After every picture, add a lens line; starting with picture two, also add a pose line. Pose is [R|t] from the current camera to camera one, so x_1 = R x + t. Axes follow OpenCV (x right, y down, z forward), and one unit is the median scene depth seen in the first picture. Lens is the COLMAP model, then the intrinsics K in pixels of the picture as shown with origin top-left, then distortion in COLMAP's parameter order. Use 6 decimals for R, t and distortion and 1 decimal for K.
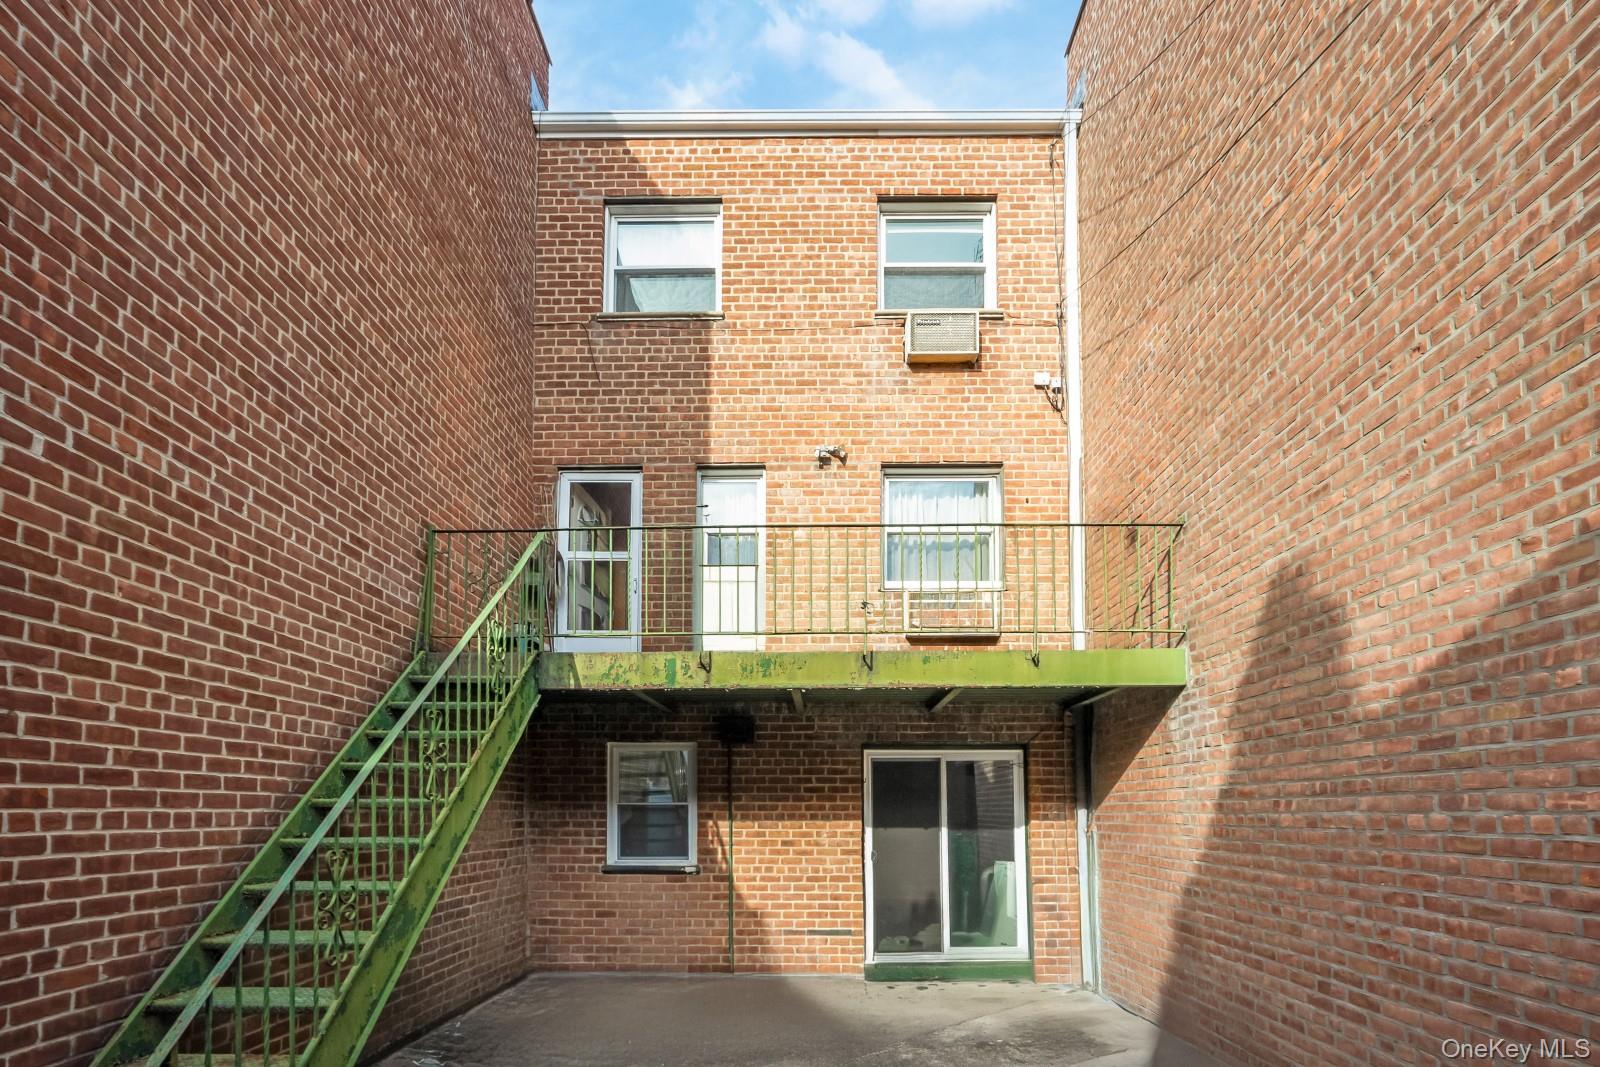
lens RADIAL K [[655.0, 0, 803.9], [0, 655.0, 534.0], [0, 0, 1]] dist [-0.000545, -0.000103]
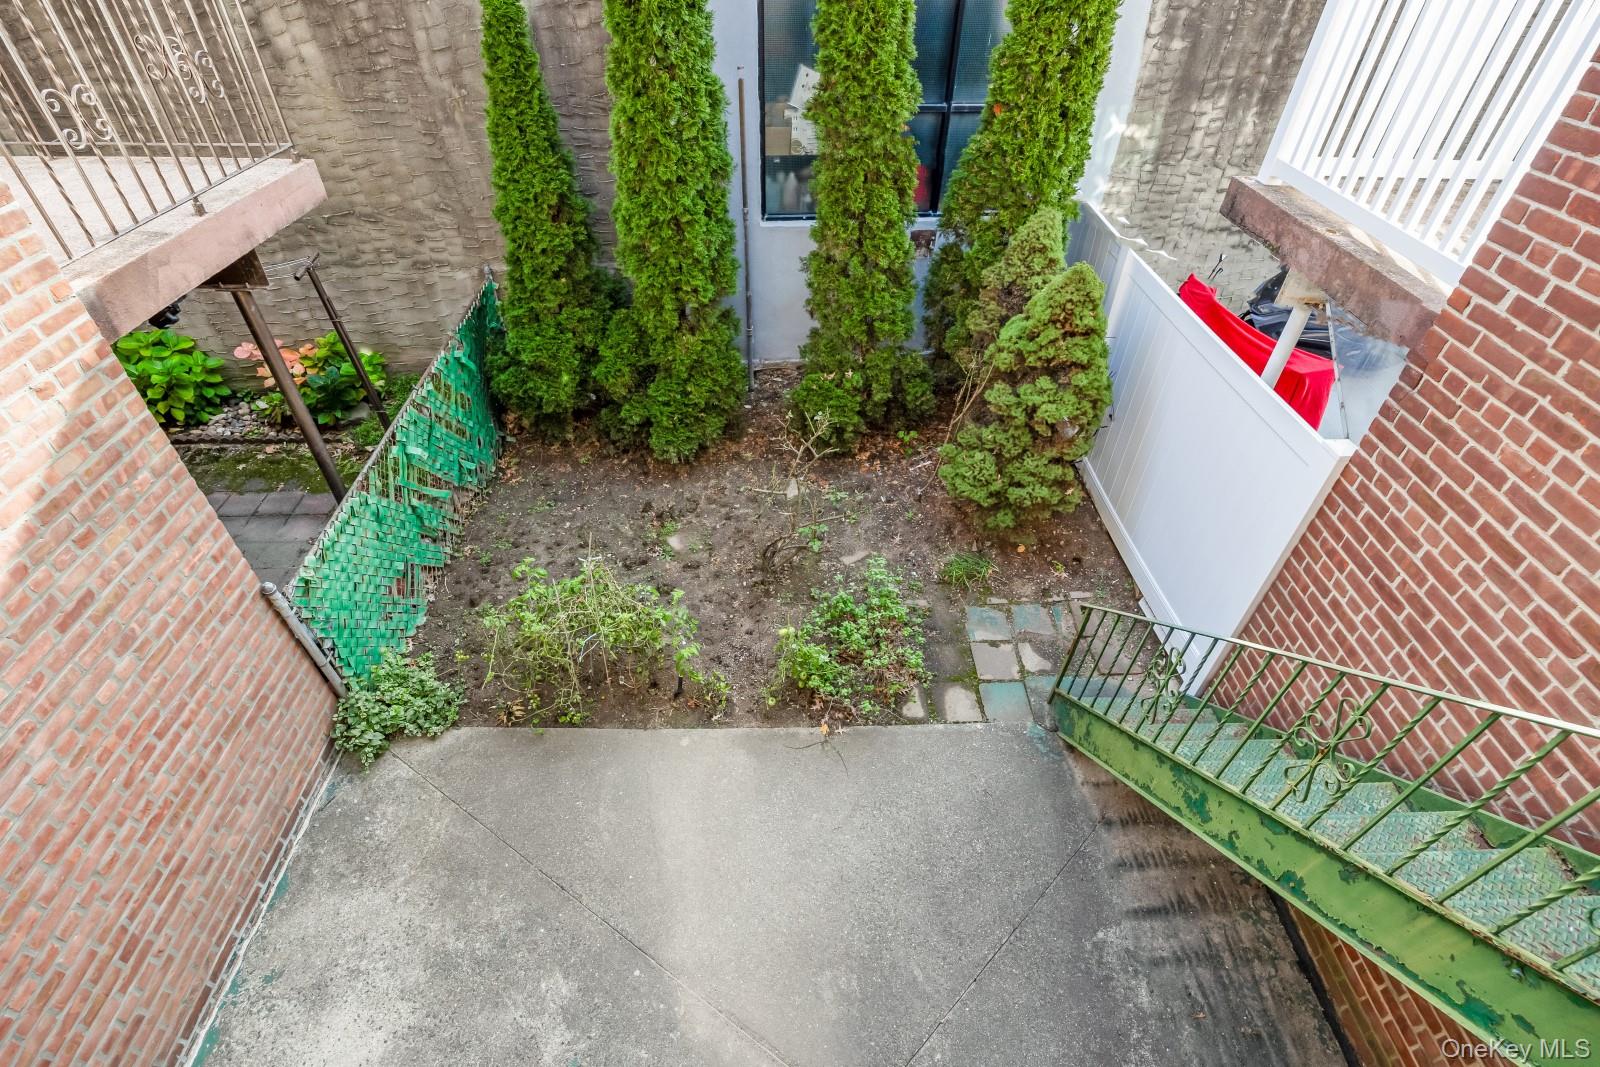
lens RADIAL K [[758.1, 0, 801.2], [0, 758.1, 527.3], [0, 0, 1]] dist [-0.001955, -0.000008]
pose [[-0.998683, -0.016319, -0.048643, 0.052080], [-0.033182, 0.928536, 0.369756, -0.203273], [0.039133, 0.370883, -0.927855, 2.144743]]
